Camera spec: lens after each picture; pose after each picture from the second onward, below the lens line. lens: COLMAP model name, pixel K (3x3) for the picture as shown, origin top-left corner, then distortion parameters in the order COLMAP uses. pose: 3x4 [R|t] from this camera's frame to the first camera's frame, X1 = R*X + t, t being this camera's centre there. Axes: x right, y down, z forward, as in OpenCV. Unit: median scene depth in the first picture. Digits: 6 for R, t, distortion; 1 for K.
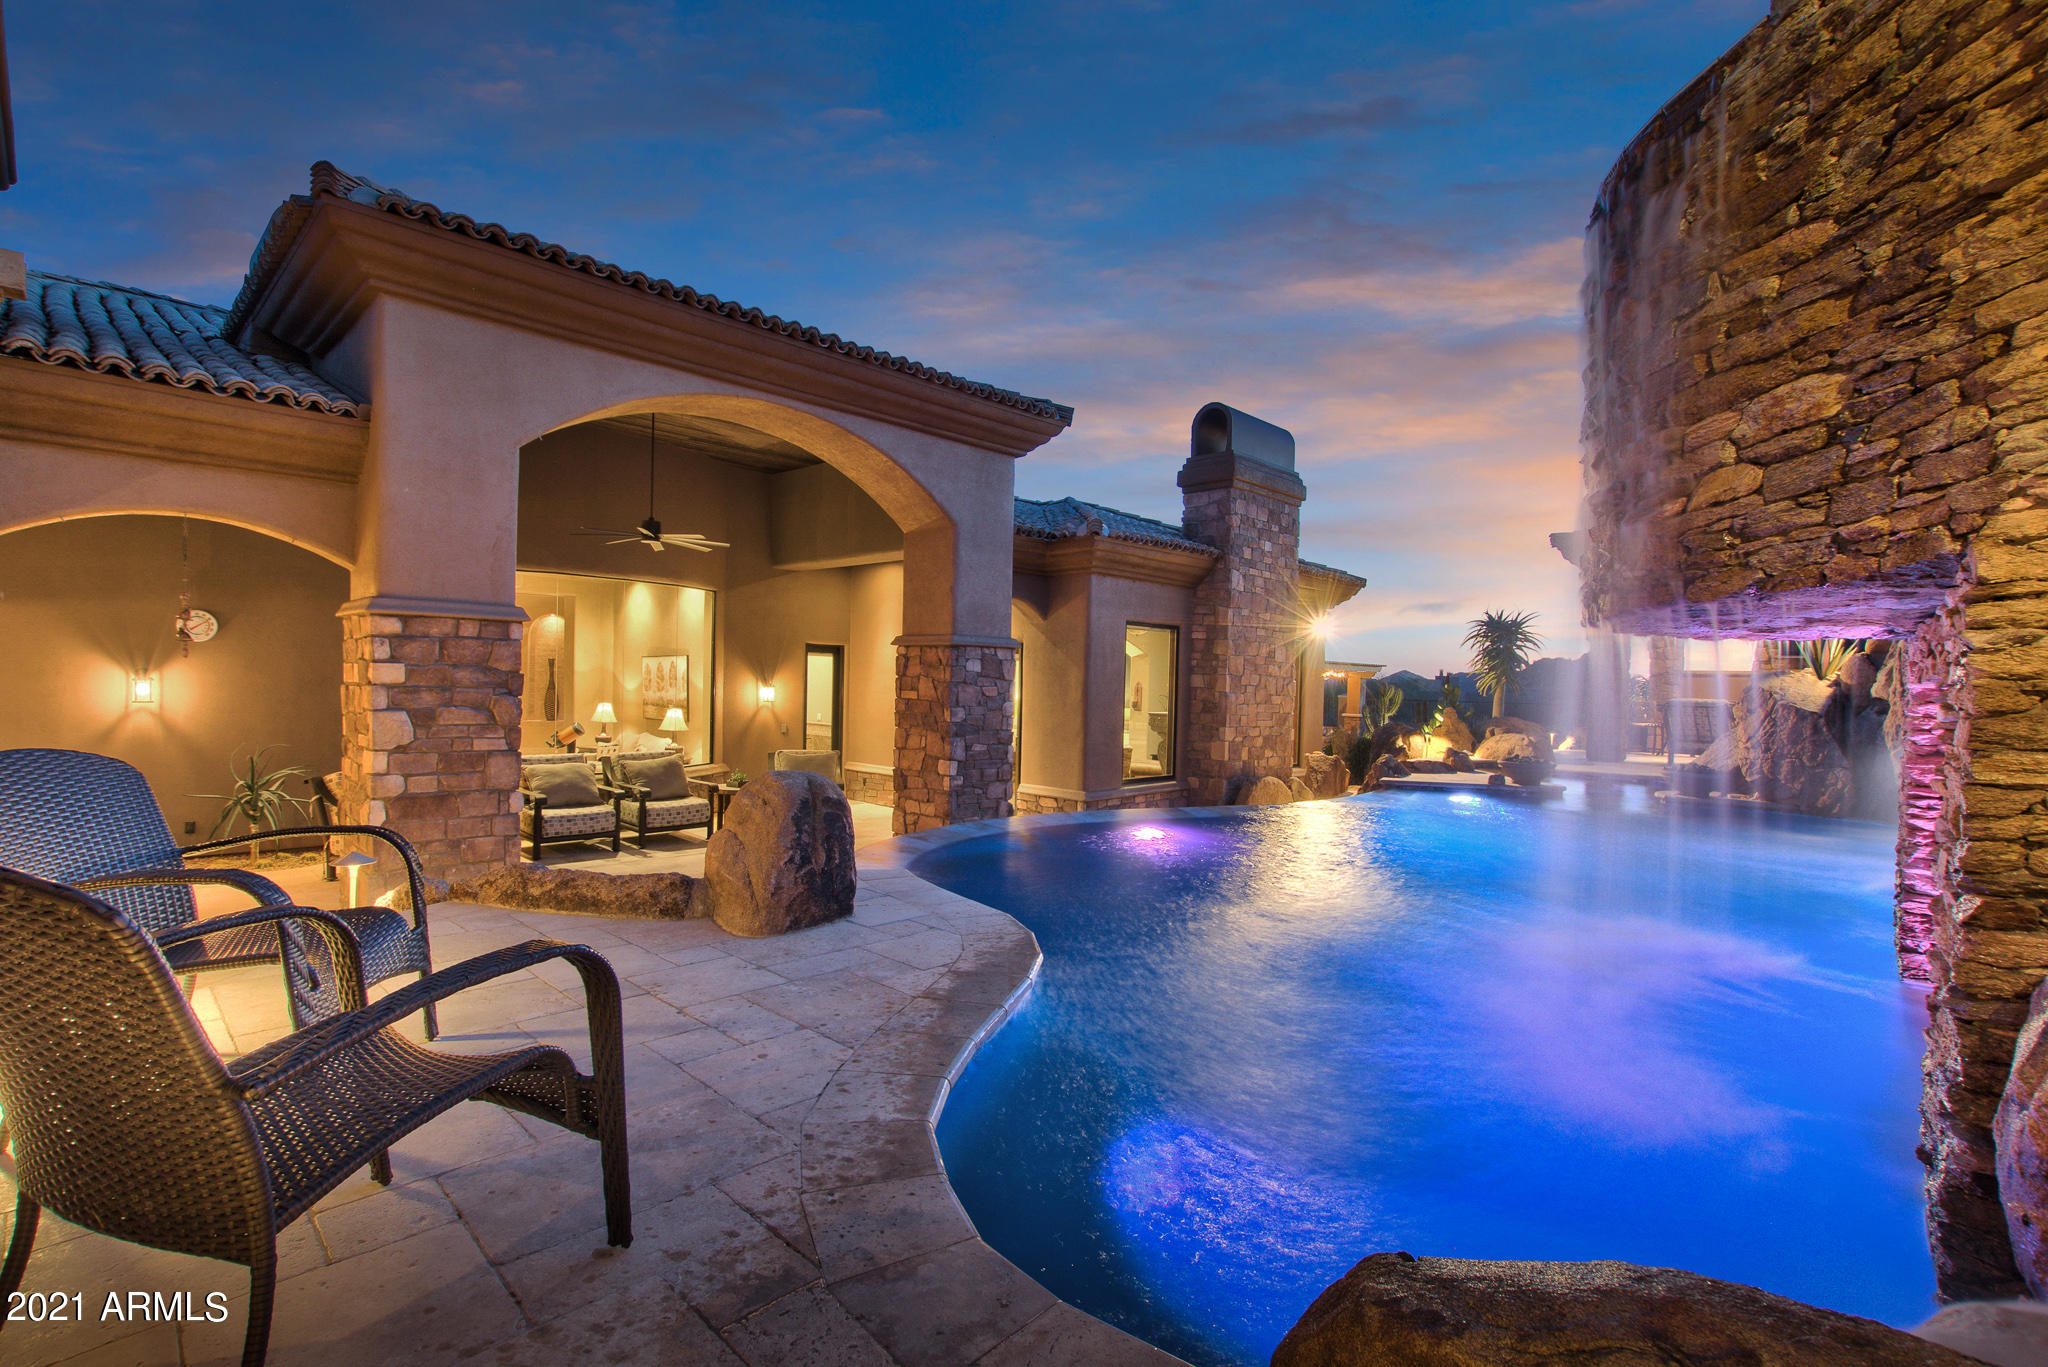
lens RADIAL K [[957.6, 0, 1023.6], [0, 957.6, 696.9], [0, 0, 1]] dist [-0.031415, 0.028252]
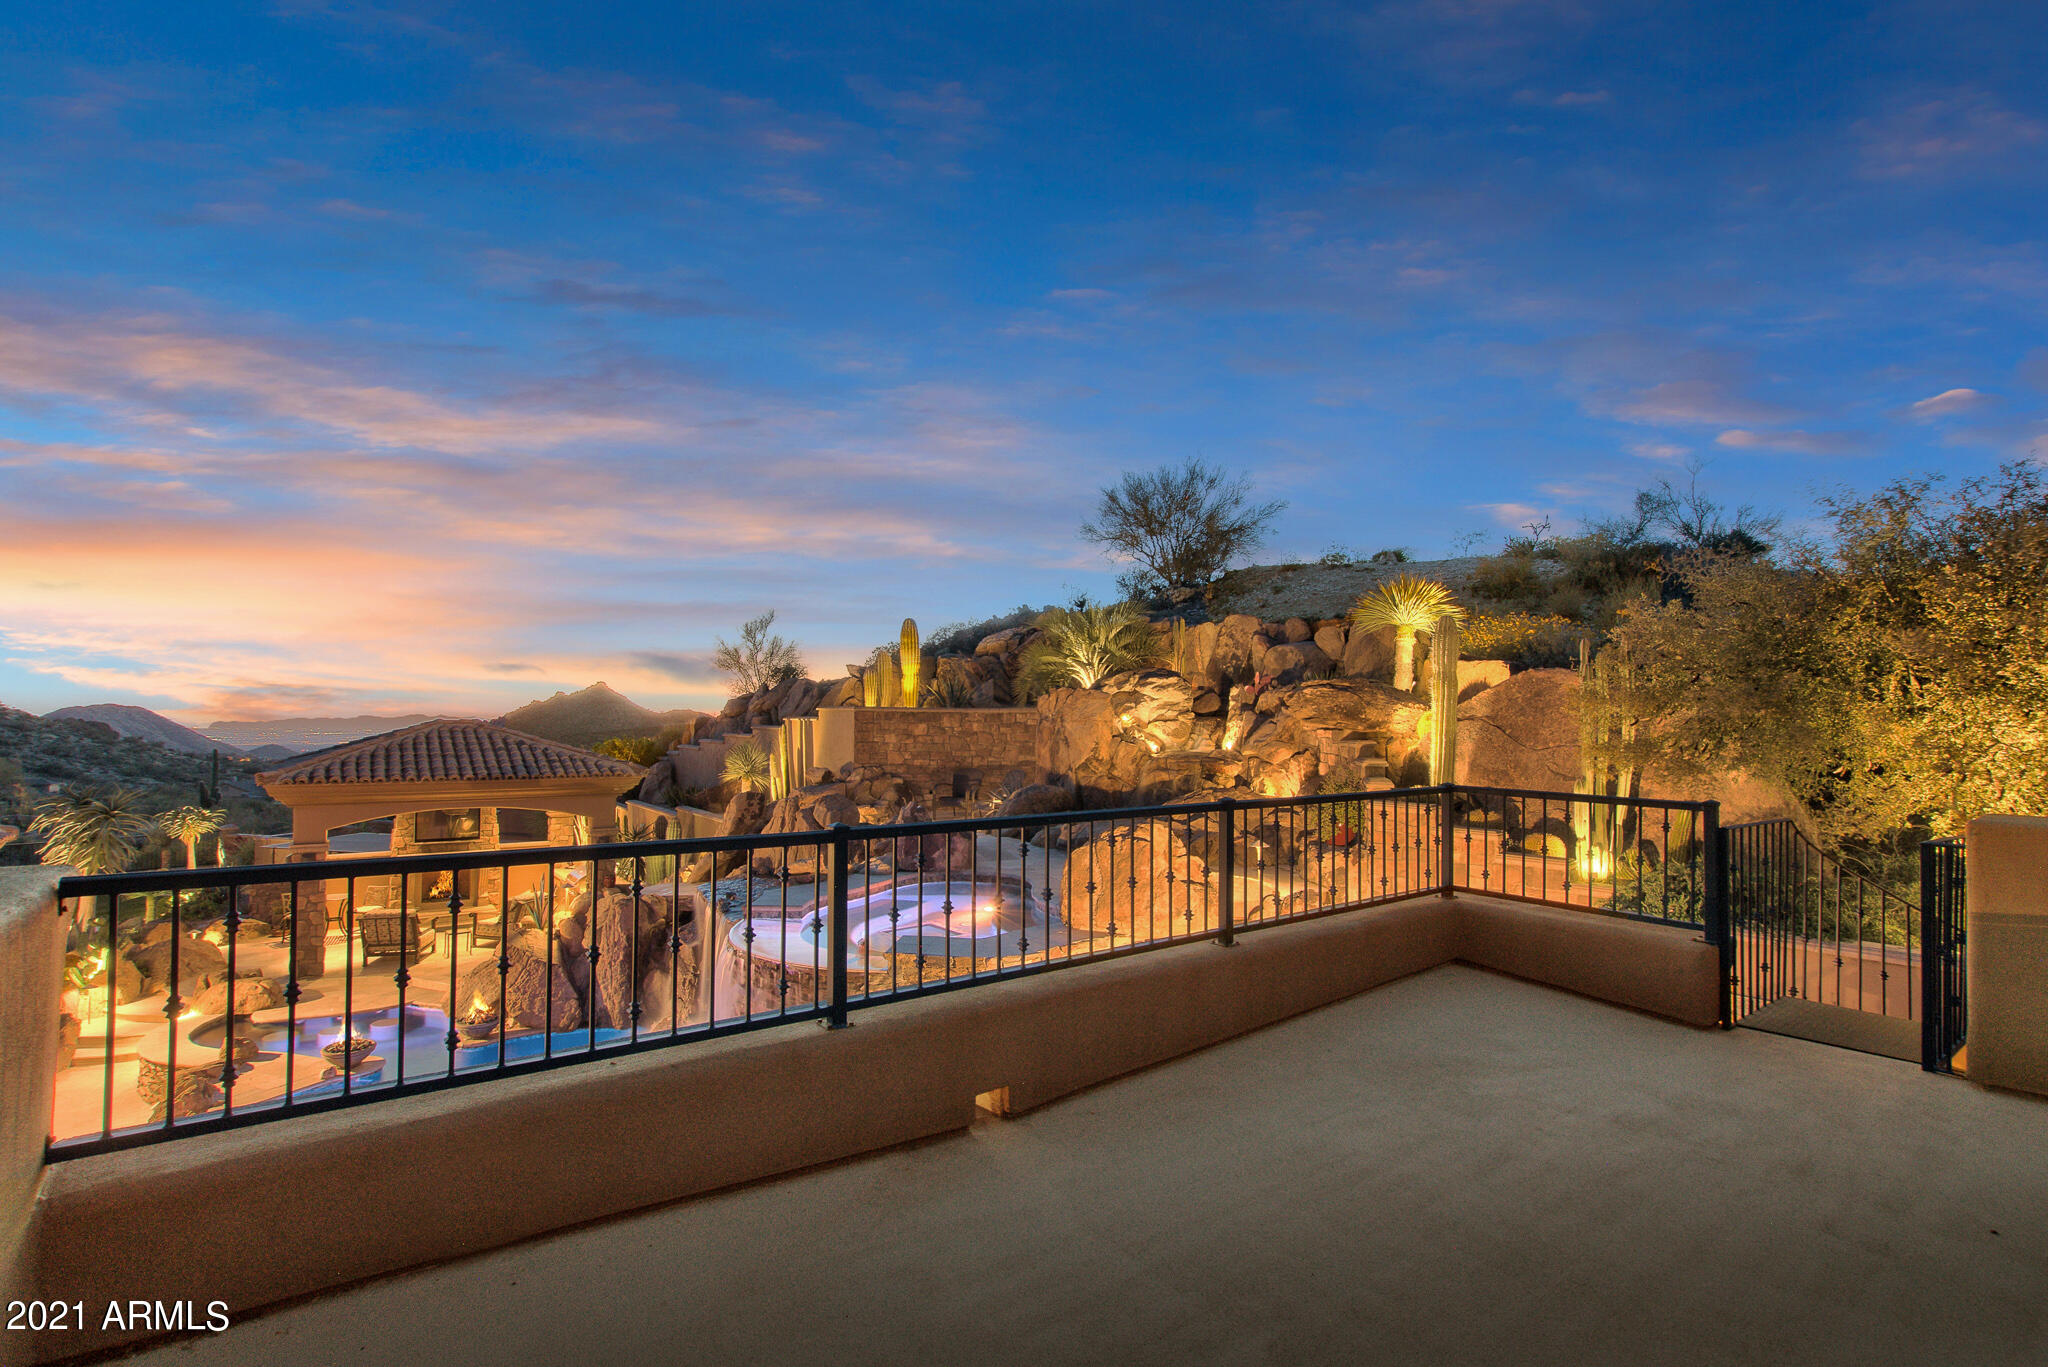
lens RADIAL K [[940.2, 0, 1021.6], [0, 940.2, 698.4], [0, 0, 1]] dist [-0.016506, 0.004337]
pose [[0.155045, 0.002295, 0.987905, -0.418110], [0.009145, 0.999951, -0.003758, -0.311619], [-0.987865, 0.009617, 0.155017, 0.020654]]
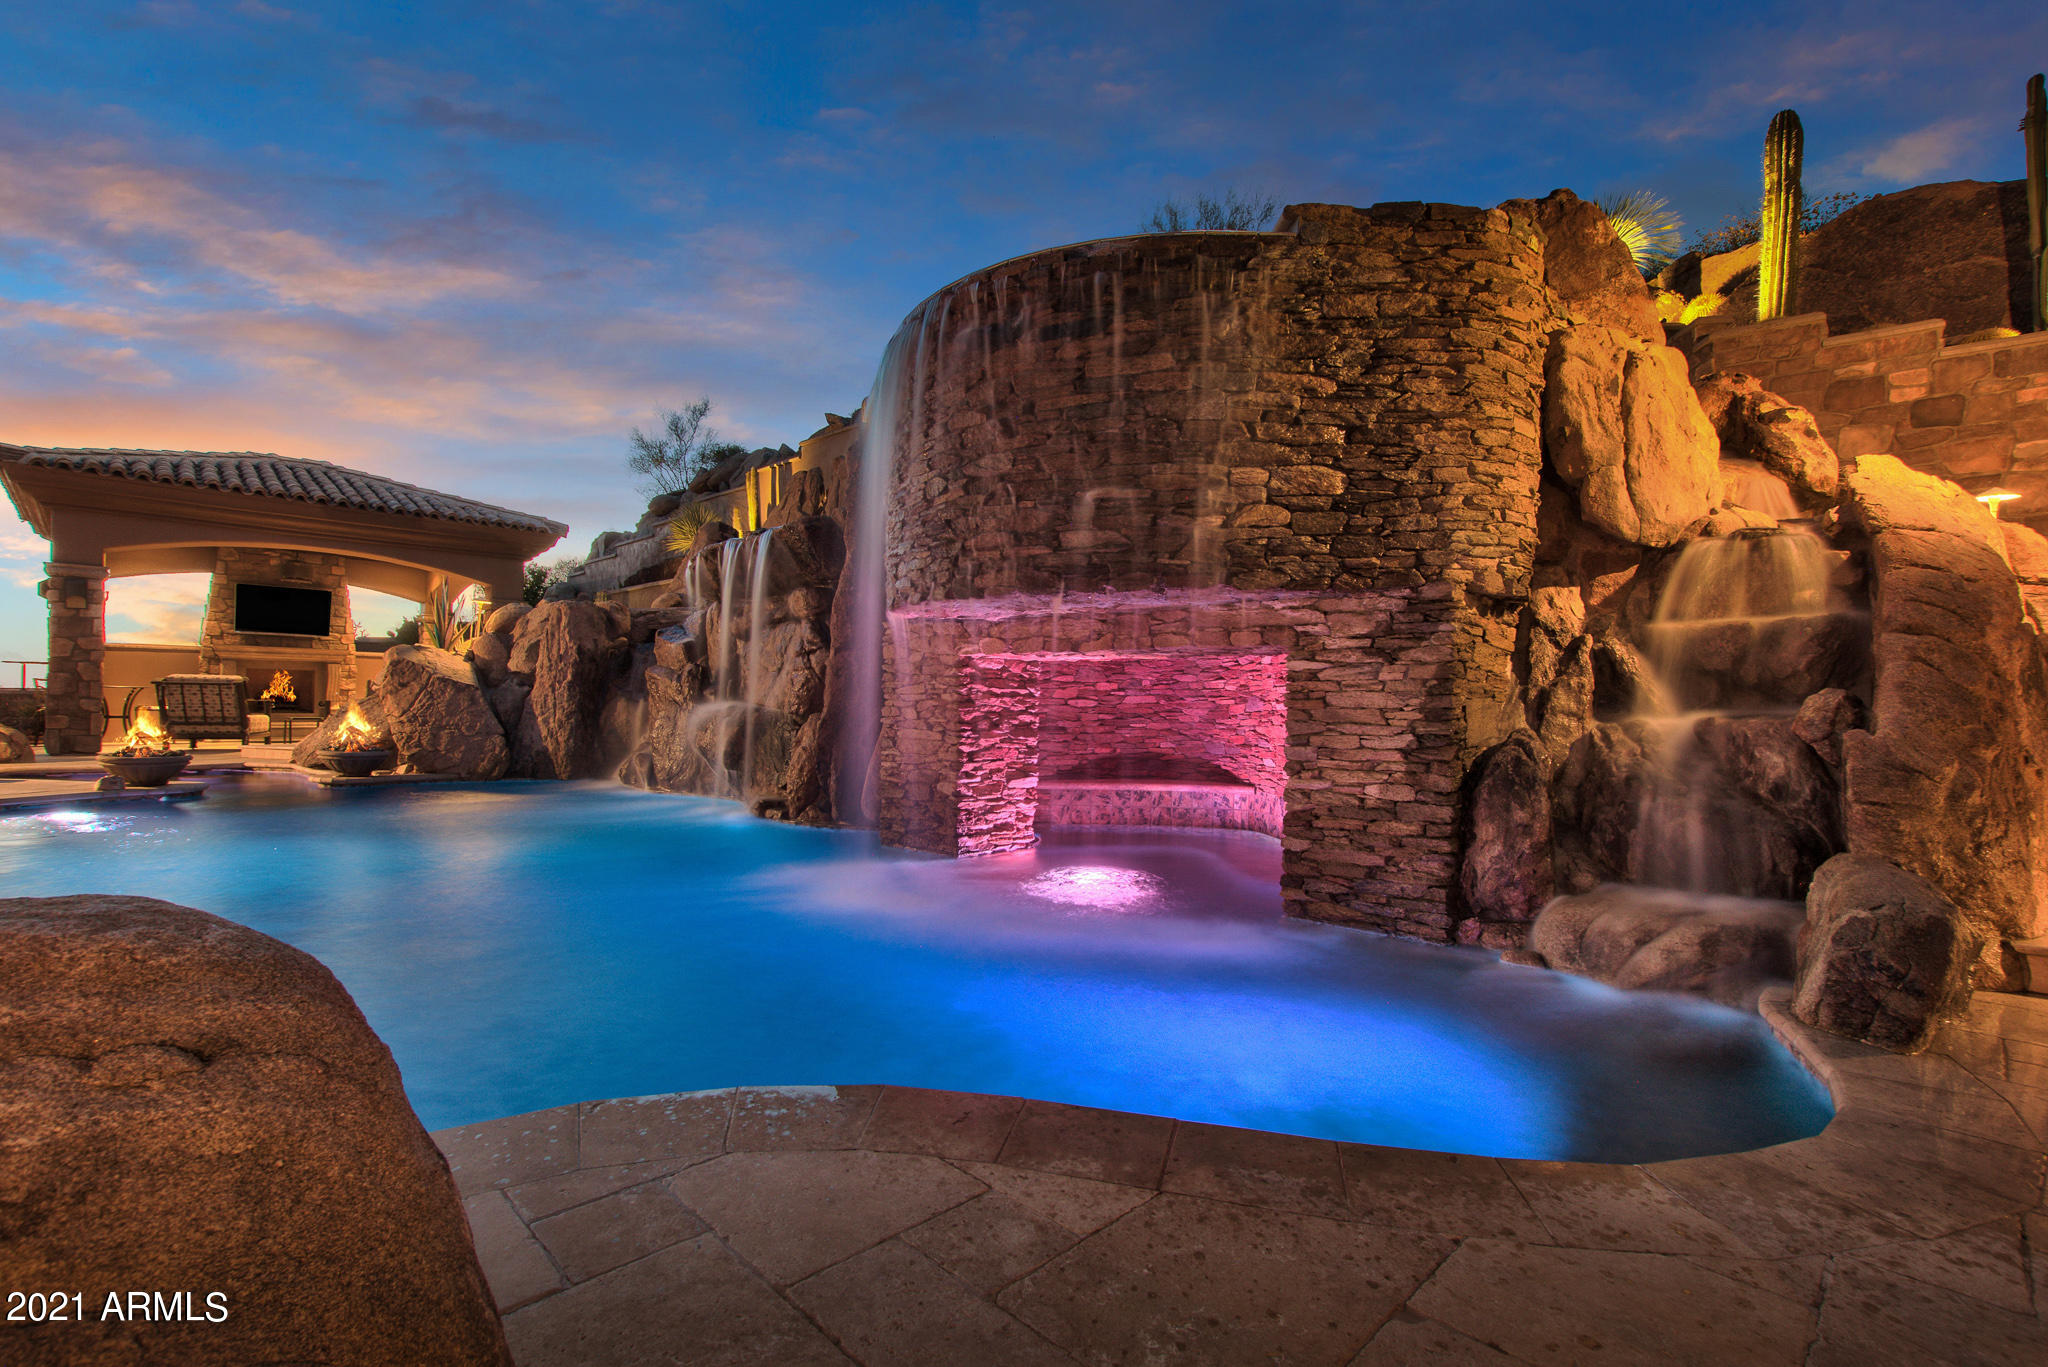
lens RADIAL K [[940.2, 0, 1021.6], [0, 940.2, 698.4], [0, 0, 1]] dist [-0.016506, 0.004337]
pose [[0.014809, -0.017139, 0.999743, -0.165554], [-0.001624, 0.999851, 0.017165, 0.009894], [-0.999889, -0.001877, 0.014779, 0.286483]]
